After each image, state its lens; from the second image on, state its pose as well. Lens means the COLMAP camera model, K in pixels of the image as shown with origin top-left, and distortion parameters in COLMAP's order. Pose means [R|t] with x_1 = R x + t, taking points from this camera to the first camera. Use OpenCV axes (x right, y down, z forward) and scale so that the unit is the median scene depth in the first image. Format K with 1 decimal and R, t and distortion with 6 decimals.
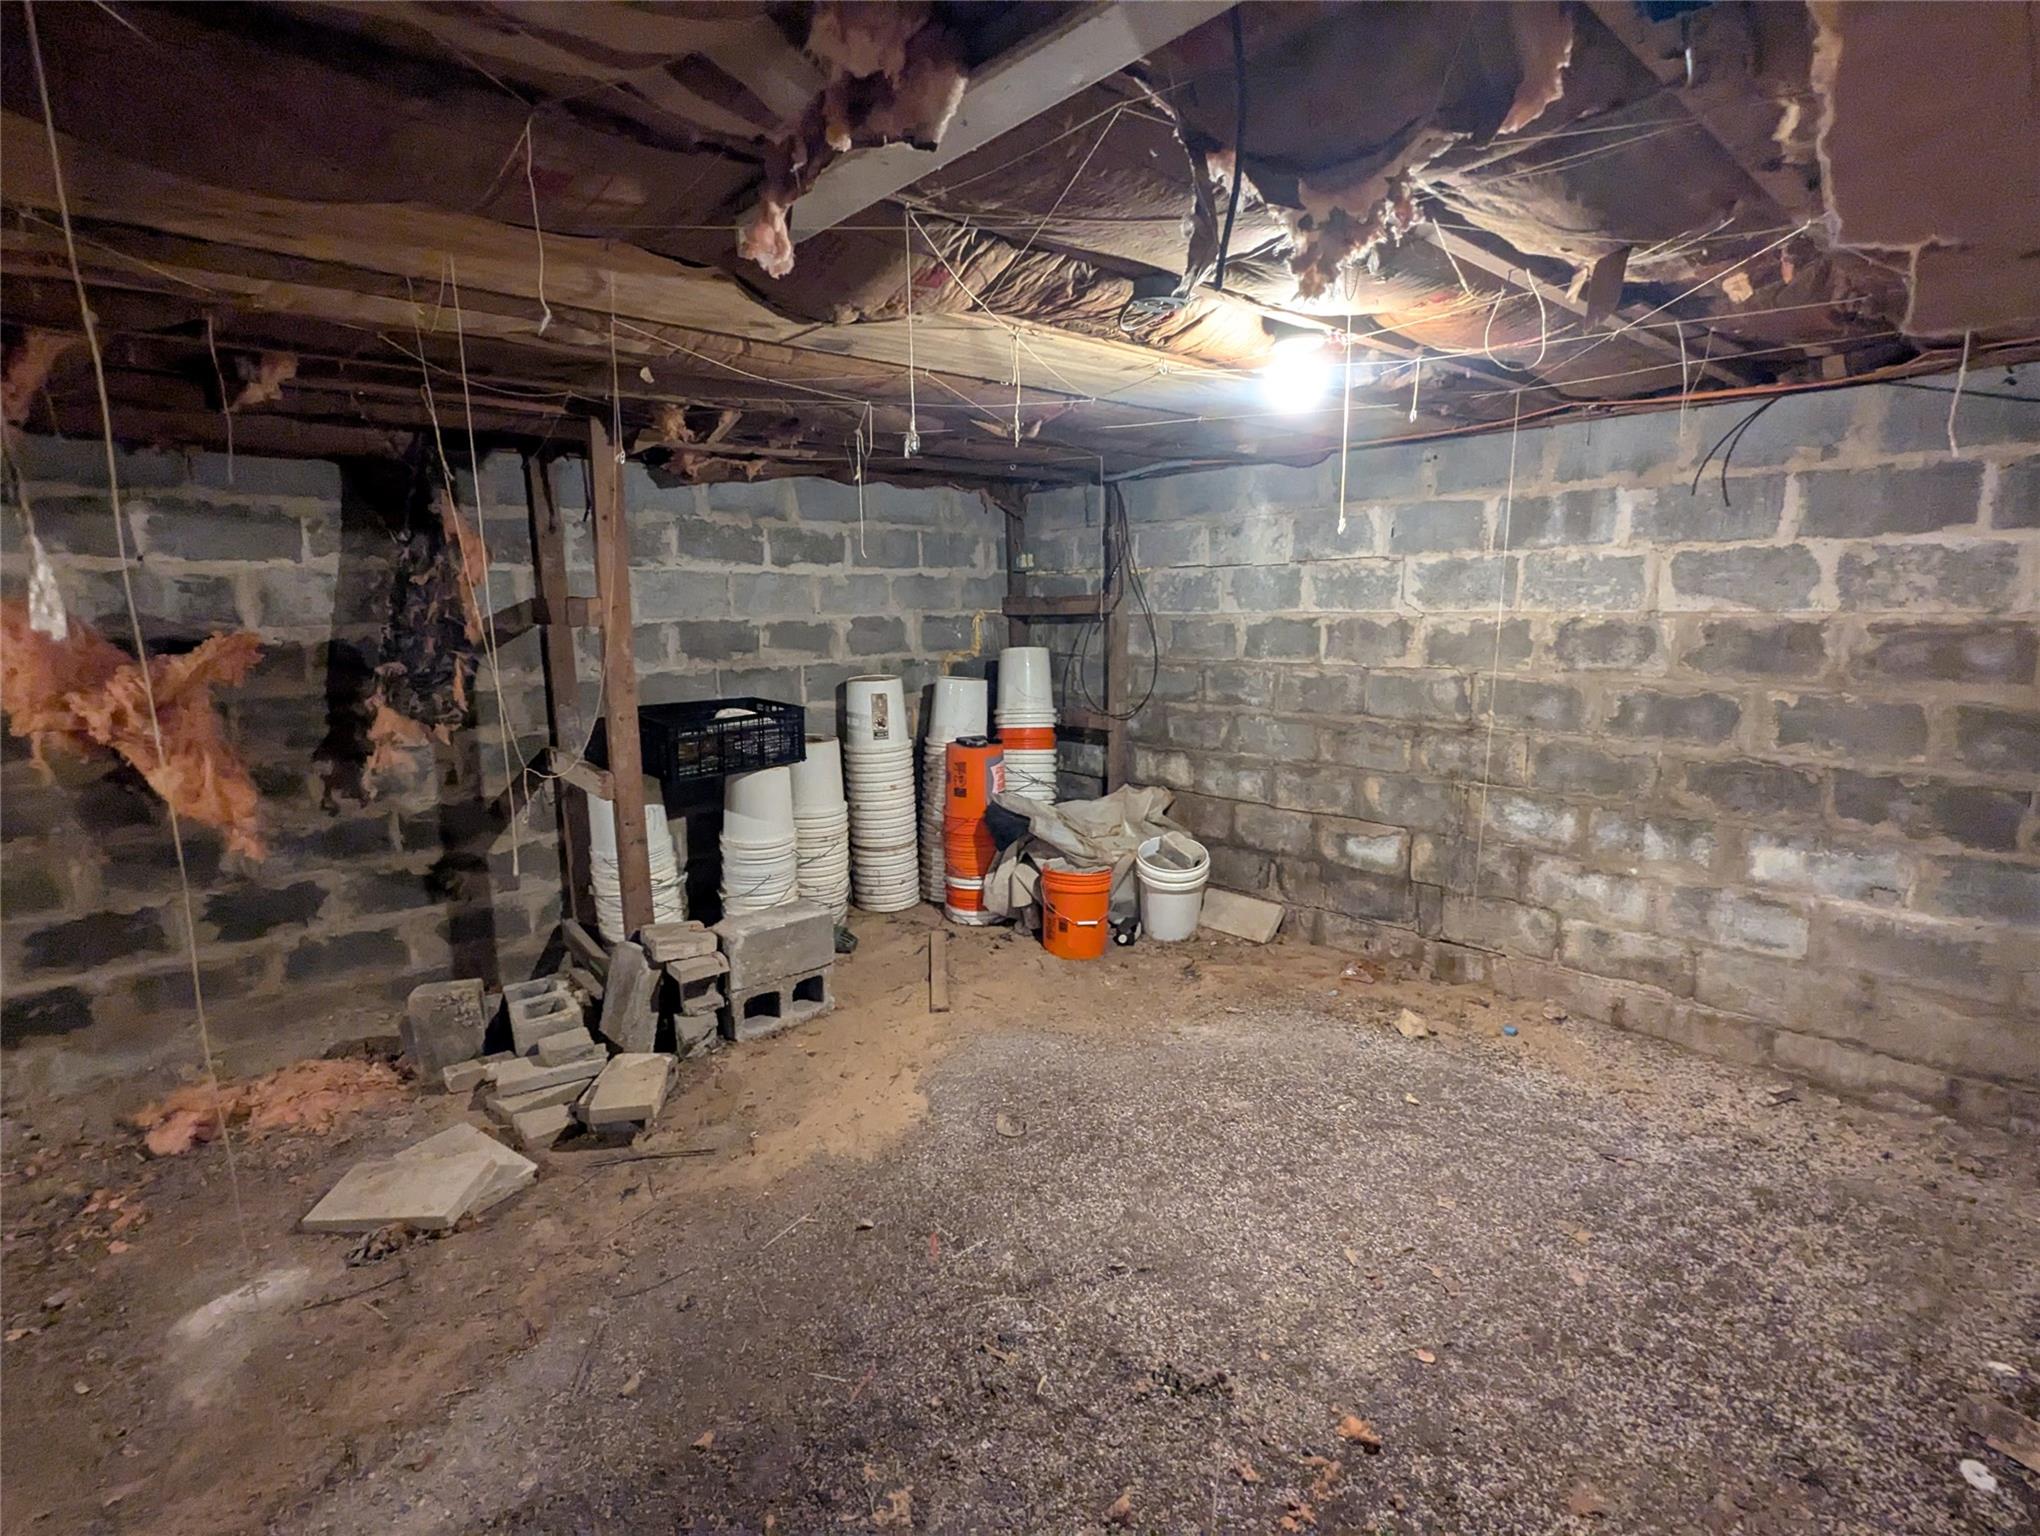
lens RADIAL K [[966.7, 0, 1008.8], [0, 966.7, 768.7], [0, 0, 1]] dist [0.001505, -0.000784]
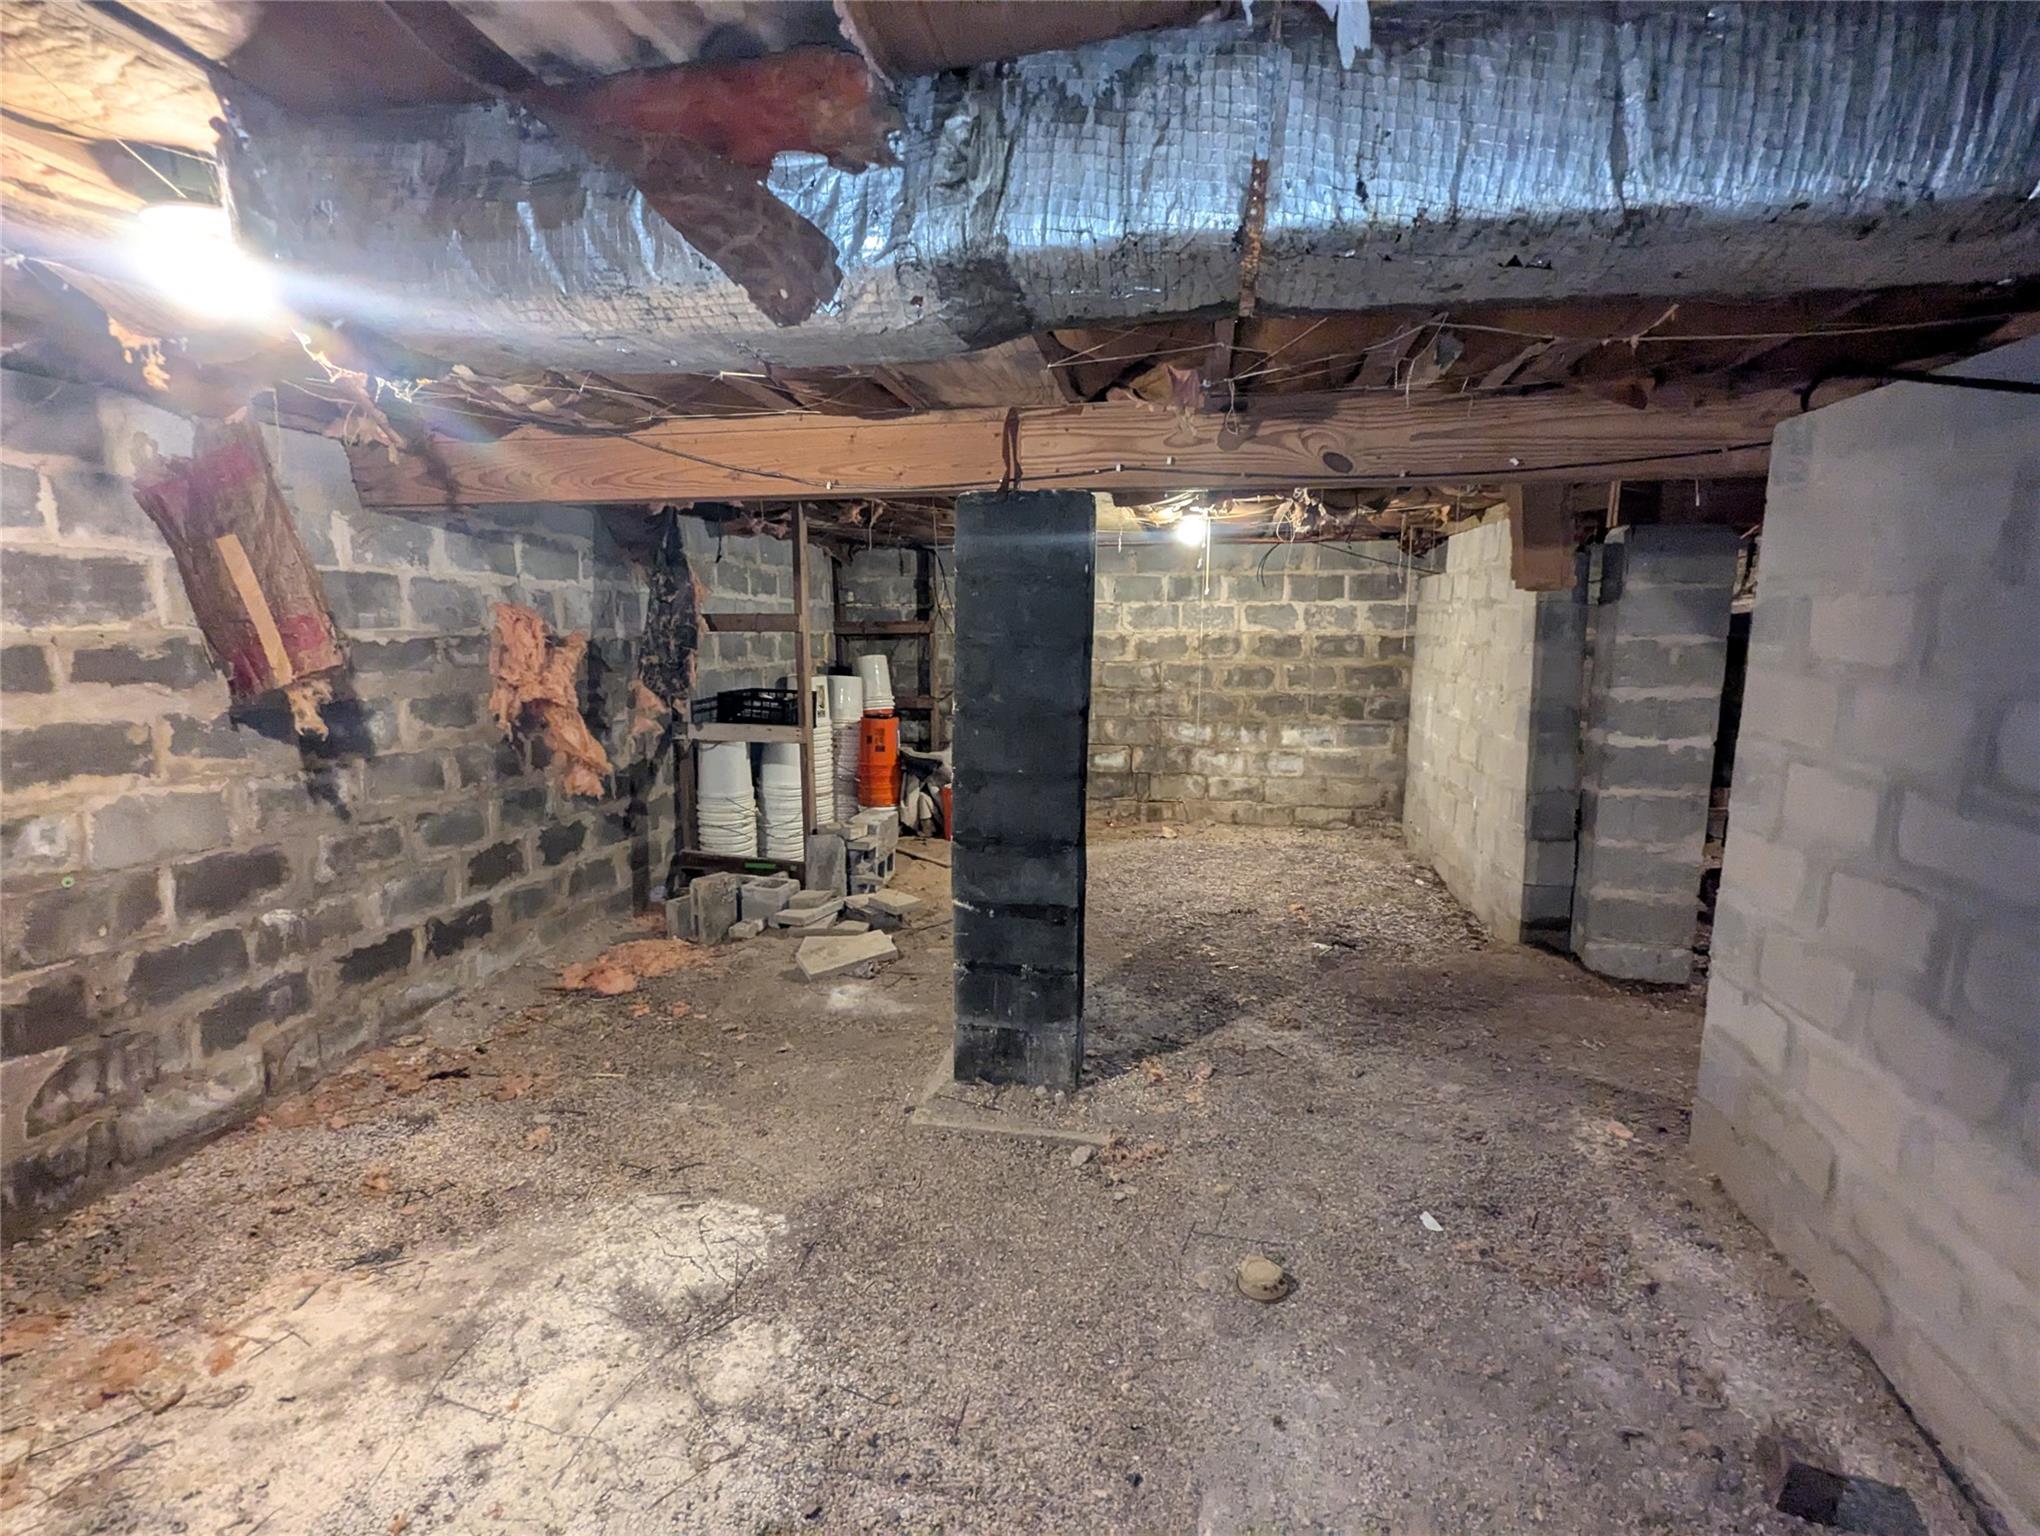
lens RADIAL K [[966.7, 0, 1000.5], [0, 966.7, 773.6], [0, 0, 1]] dist [0.001505, -0.000784]
pose [[0.799397, -0.074367, 0.596182, -1.056454], [0.094665, 0.995505, -0.002755, 0.111712], [-0.593298, 0.058640, 0.802844, -0.423596]]
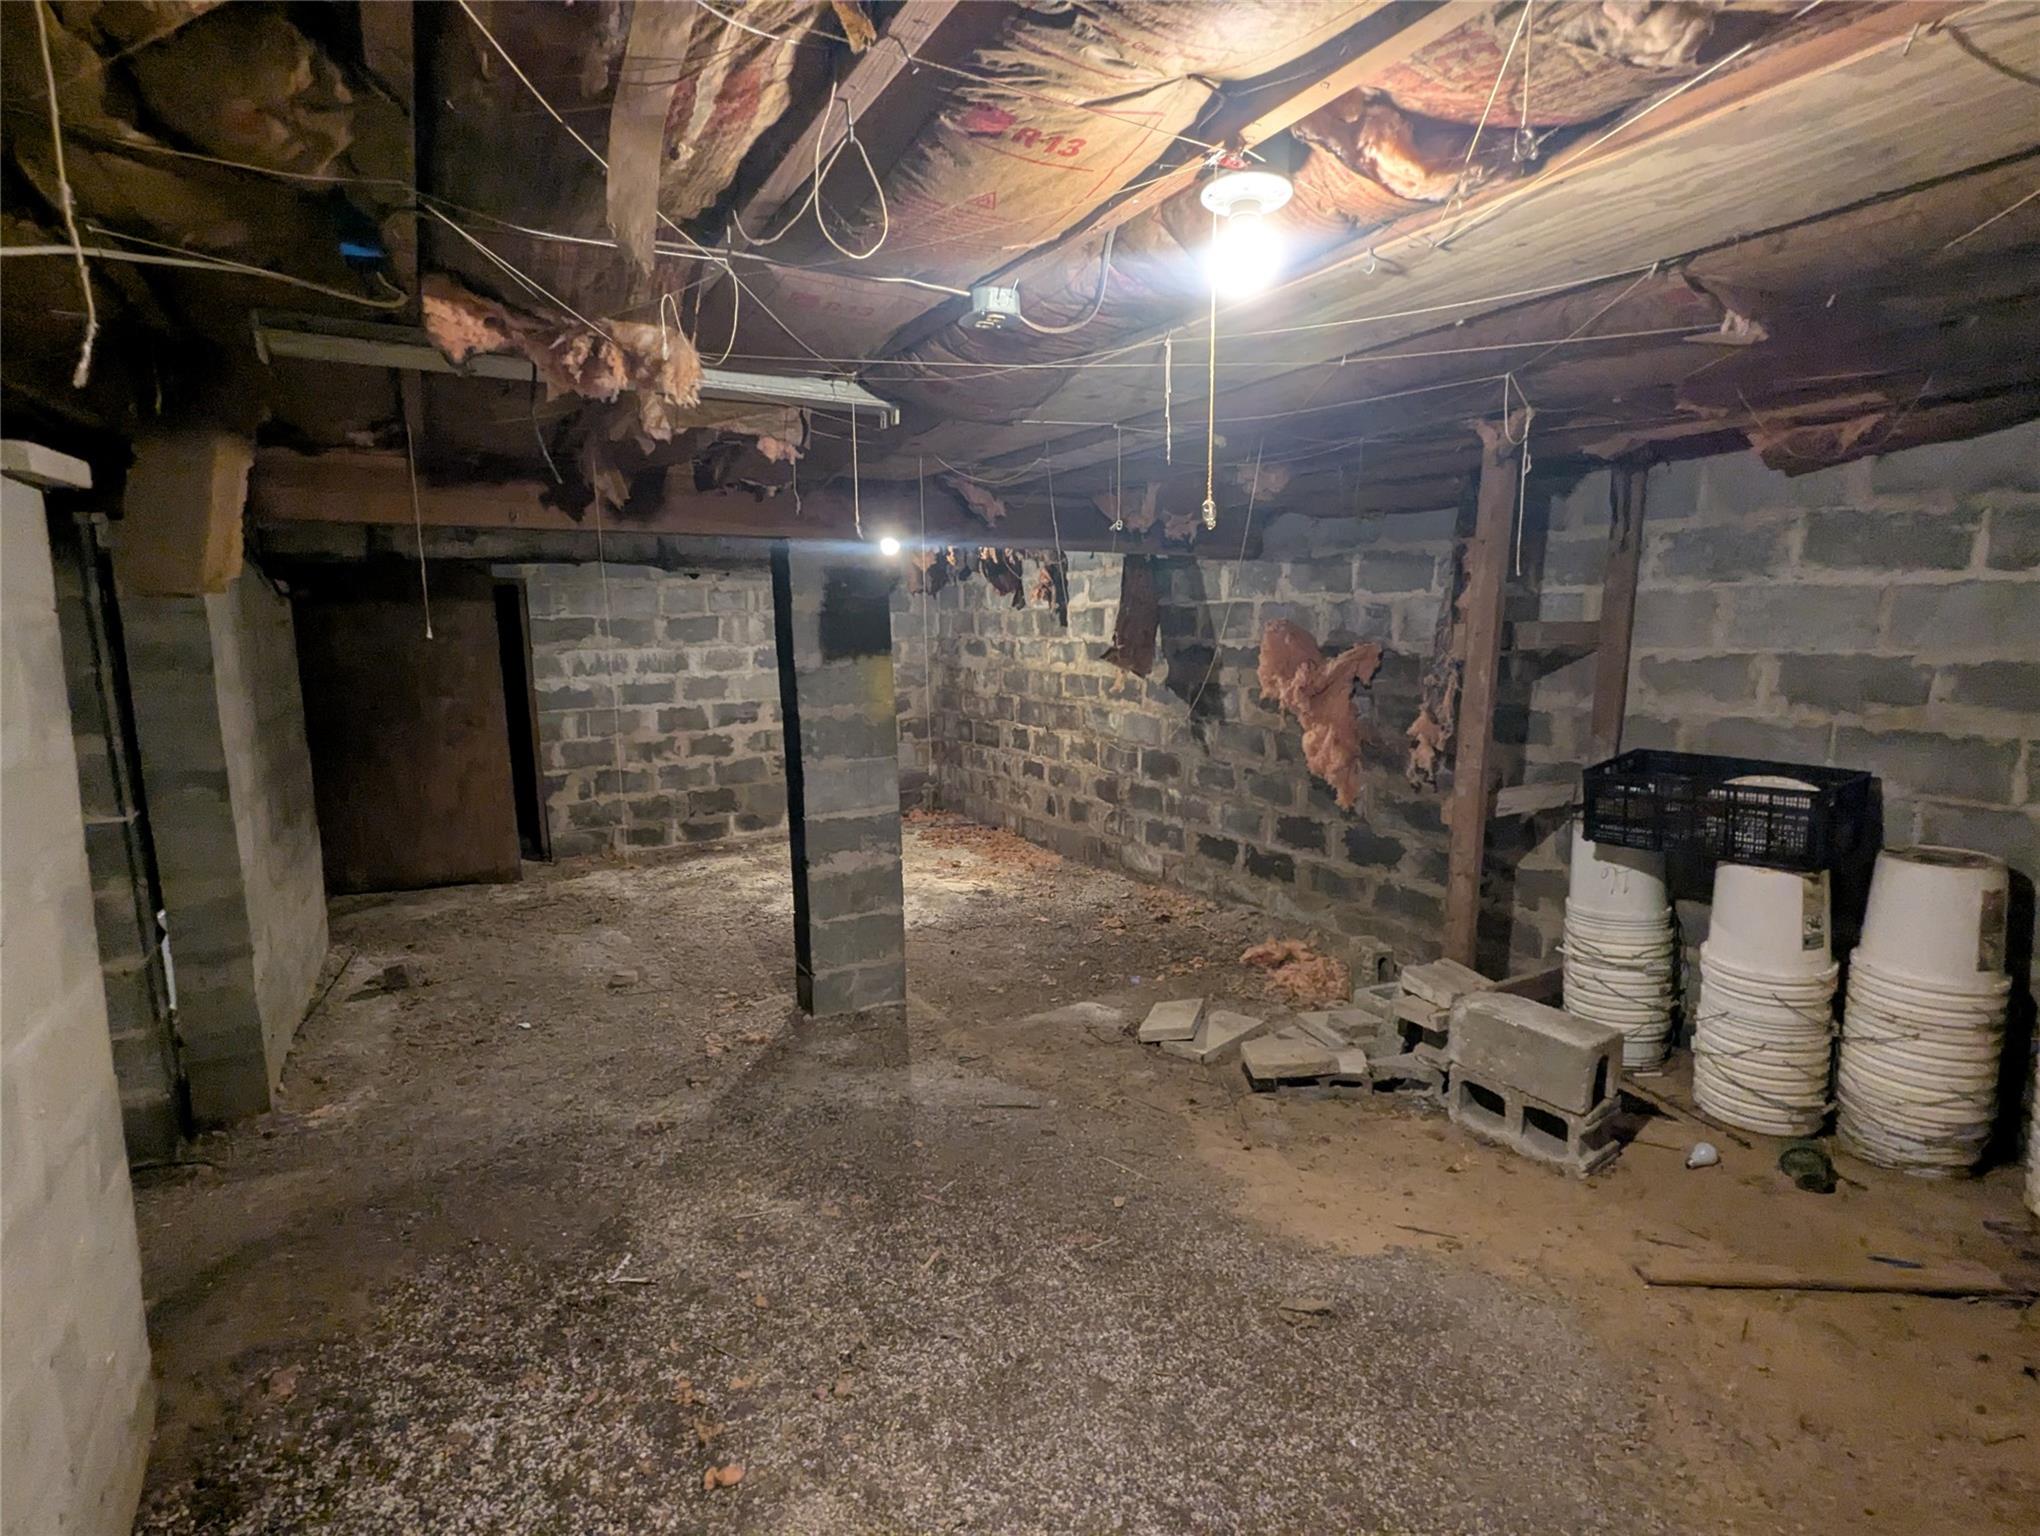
lens RADIAL K [[966.7, 0, 1024.6], [0, 966.7, 770.1], [0, 0, 1]] dist [0.001505, -0.000784]
pose [[-0.161176, 0.162558, -0.973446, 0.605310], [-0.164421, 0.968135, 0.188894, -0.134971], [0.973133, 0.190500, -0.129312, 0.670048]]
